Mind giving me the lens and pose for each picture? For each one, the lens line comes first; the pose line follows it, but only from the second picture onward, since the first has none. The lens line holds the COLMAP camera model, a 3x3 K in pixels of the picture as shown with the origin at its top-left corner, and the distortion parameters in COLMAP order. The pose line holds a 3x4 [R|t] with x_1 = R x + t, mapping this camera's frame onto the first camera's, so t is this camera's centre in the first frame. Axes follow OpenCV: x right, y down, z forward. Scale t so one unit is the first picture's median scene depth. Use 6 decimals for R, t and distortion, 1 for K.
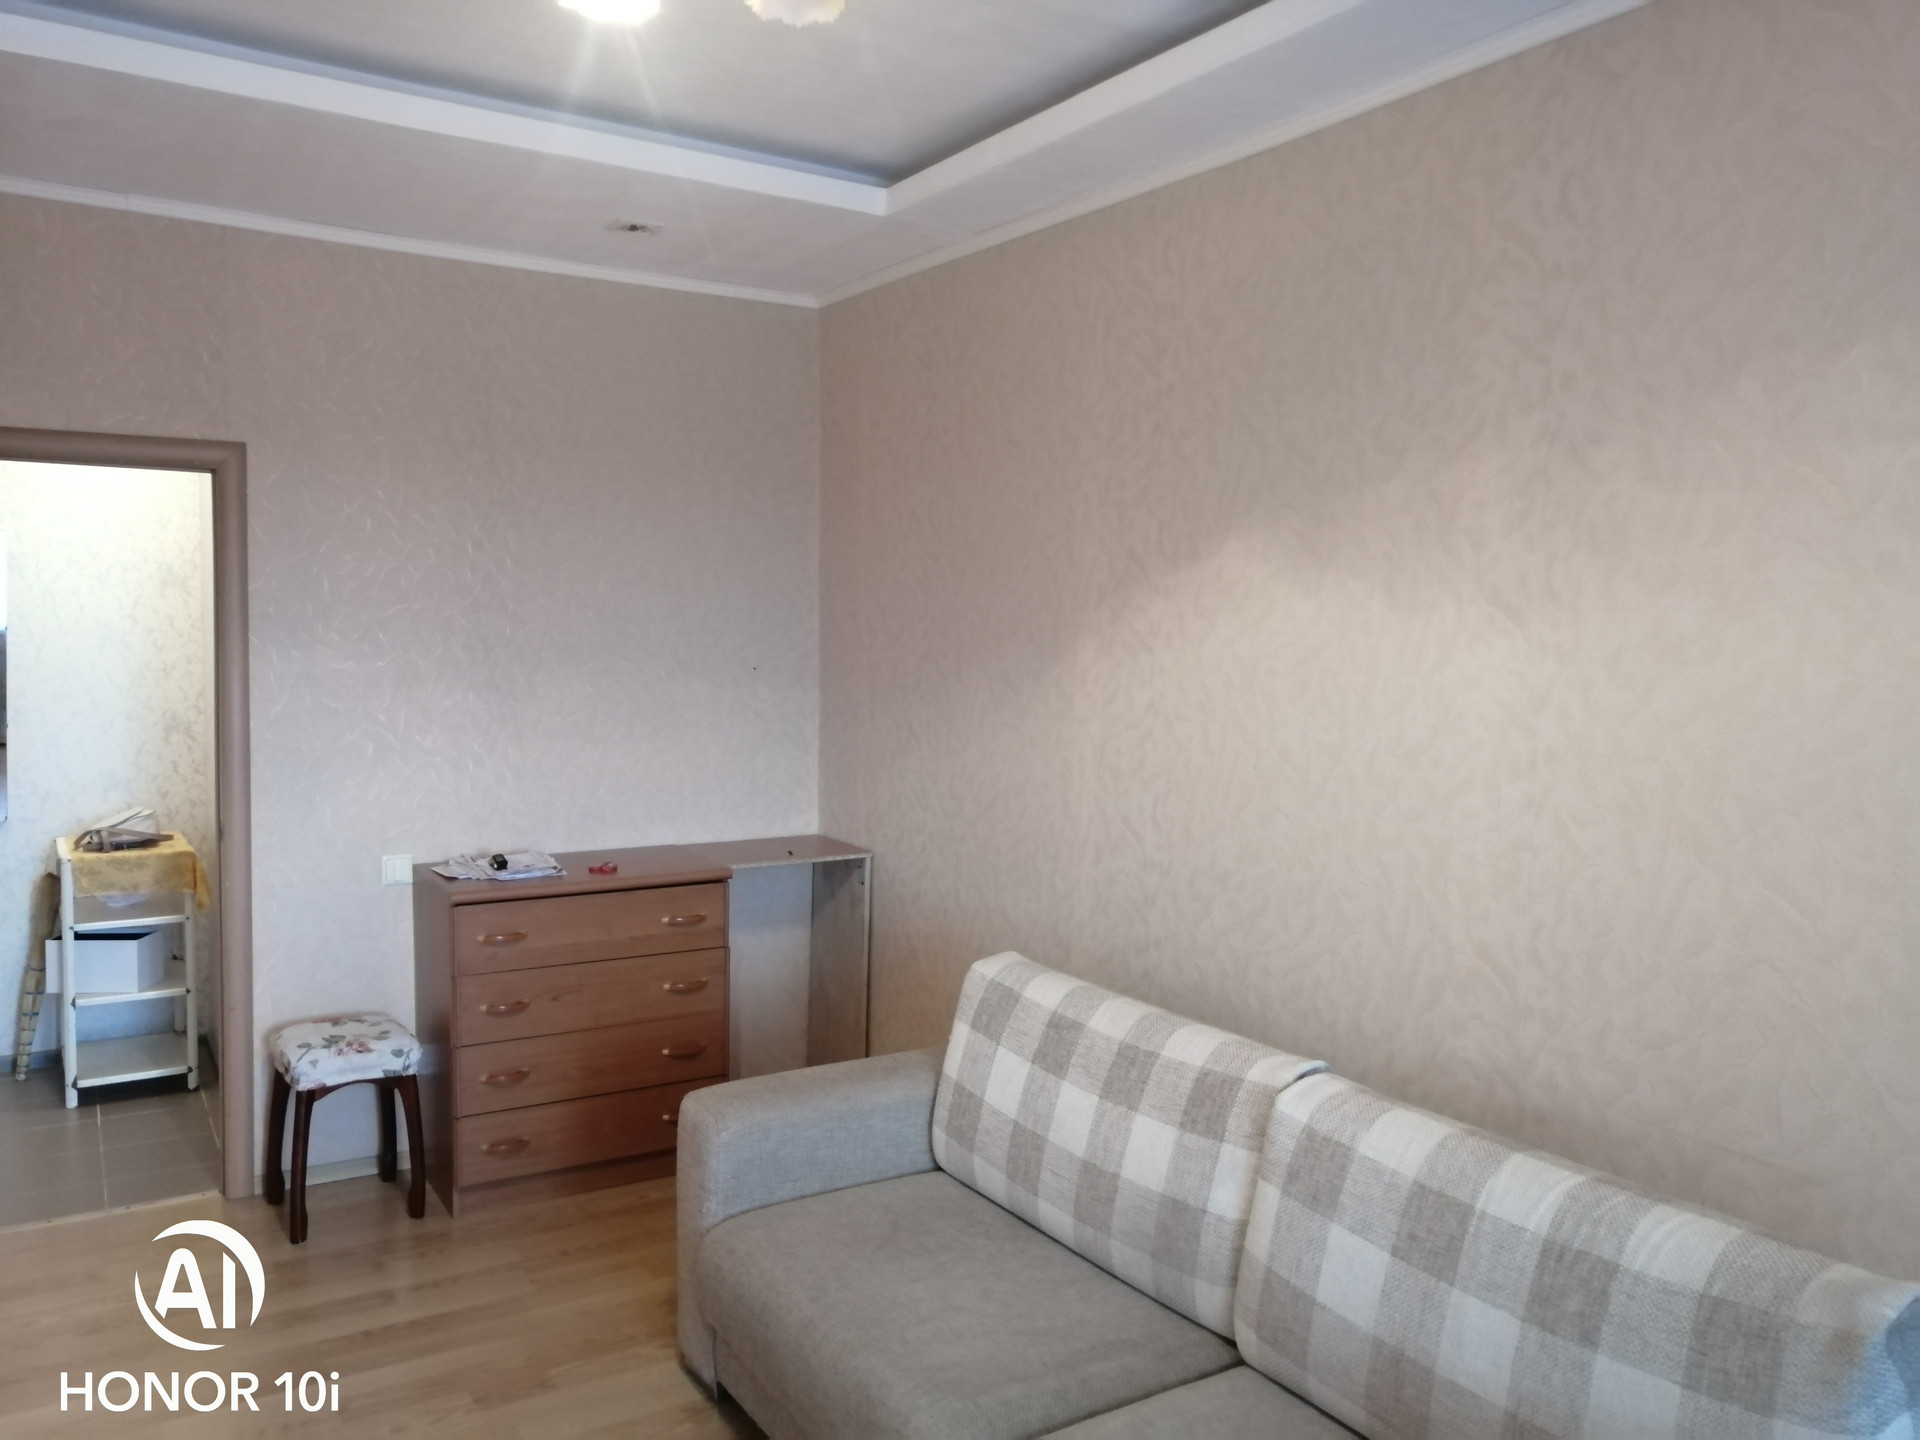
lens RADIAL K [[1518.9, 0, 960.0], [0, 1518.9, 720.0], [0, 0, 1]] dist [-0.040891, 0.071413]
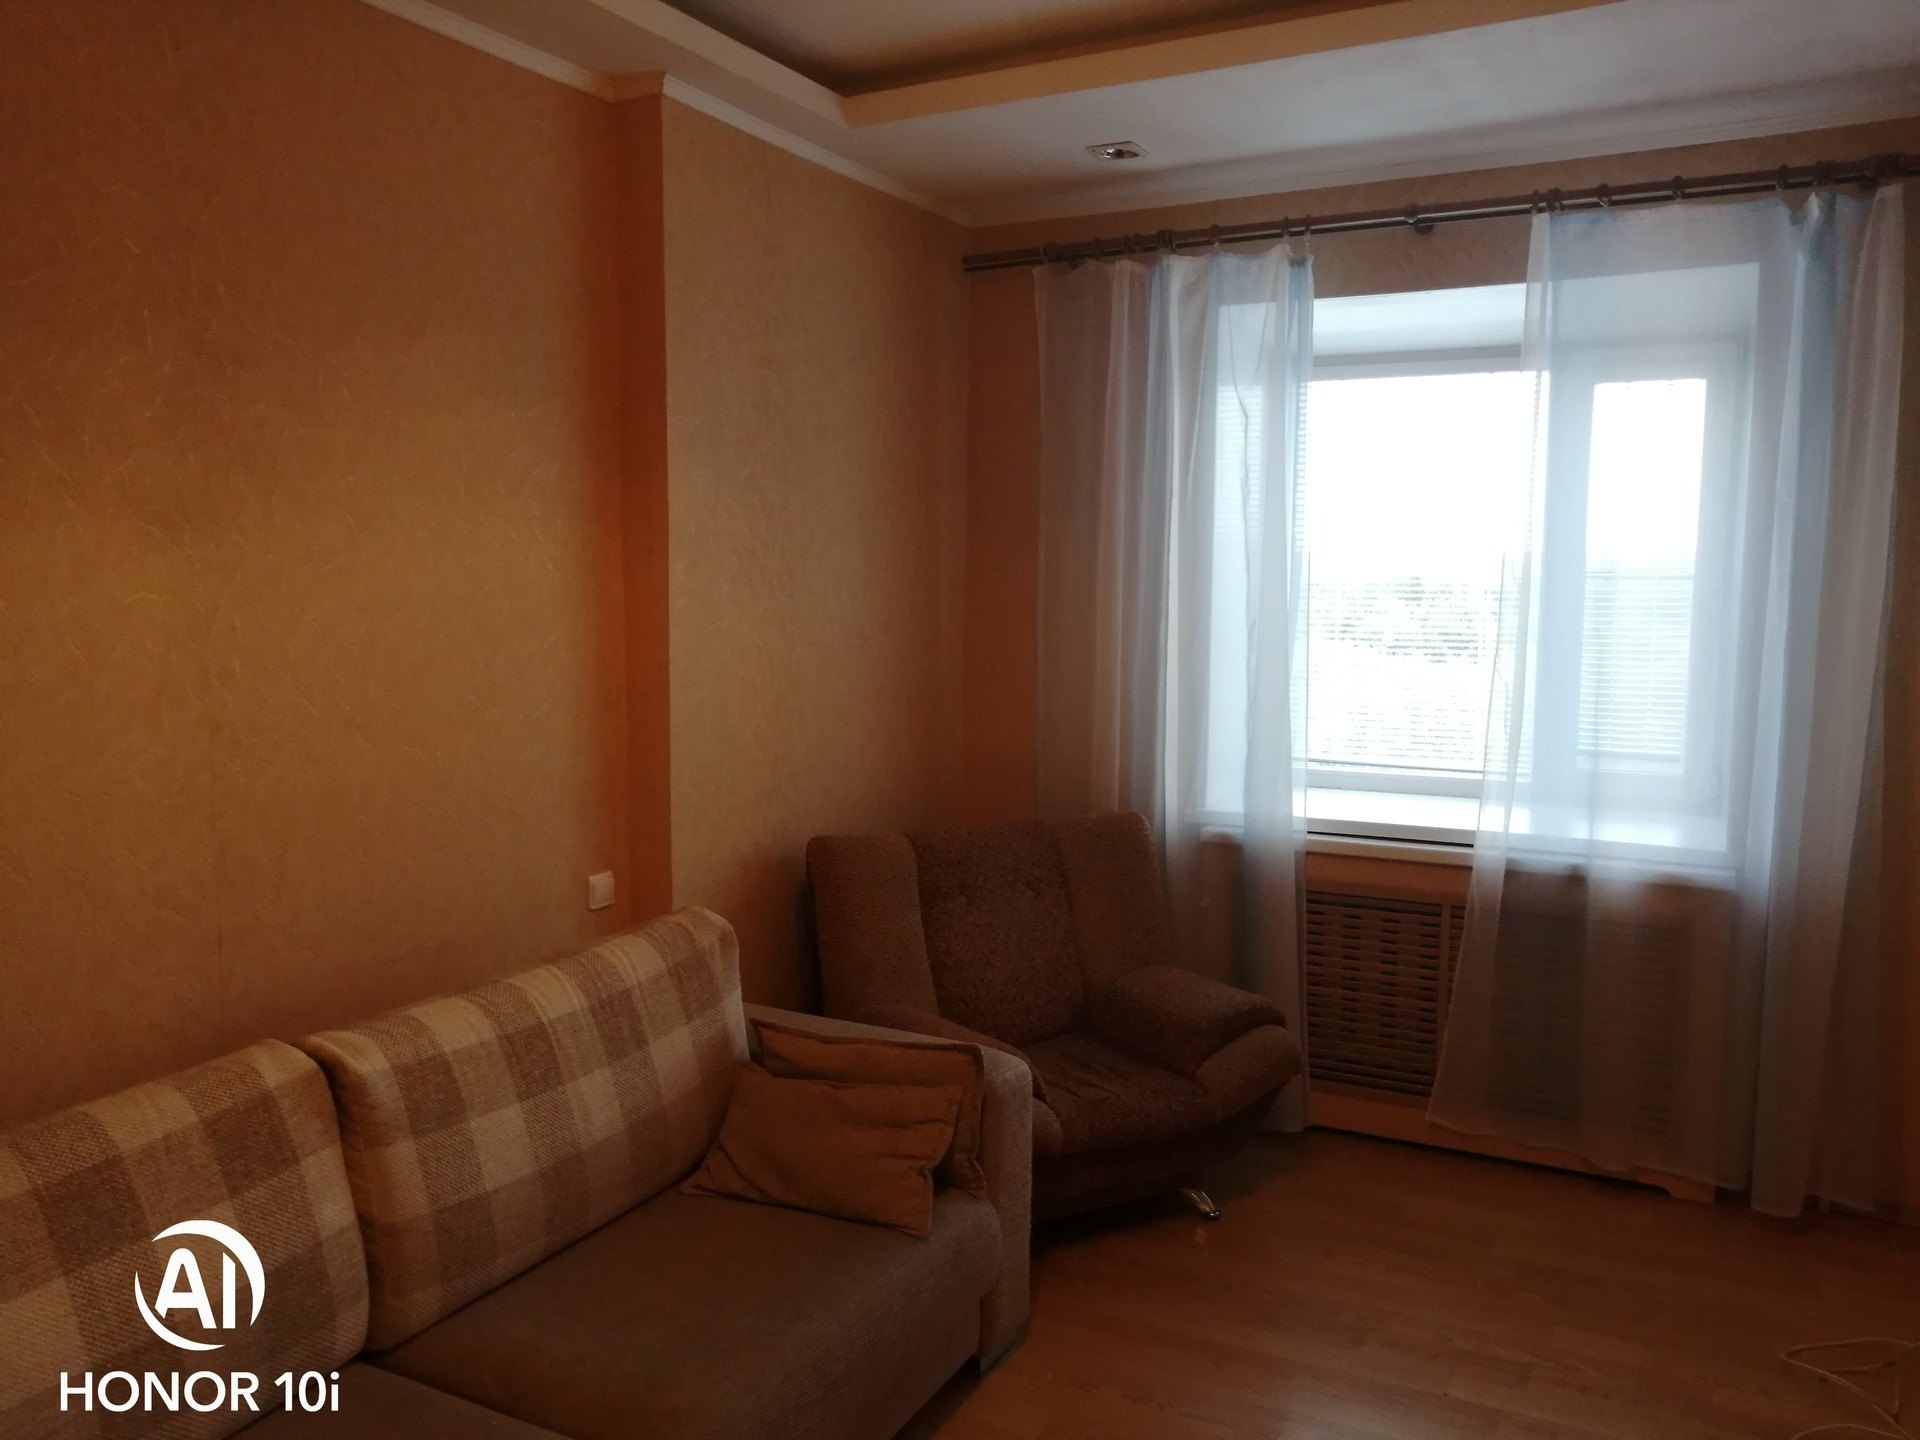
lens RADIAL K [[1518.9, 0, 960.0], [0, 1518.9, 720.0], [0, 0, 1]] dist [-0.040891, 0.071413]
pose [[-0.520986, -0.106283, 0.846923, -0.303613], [0.046686, 0.987184, 0.152603, -0.032258], [-0.852288, 0.119043, -0.509347, 0.469219]]
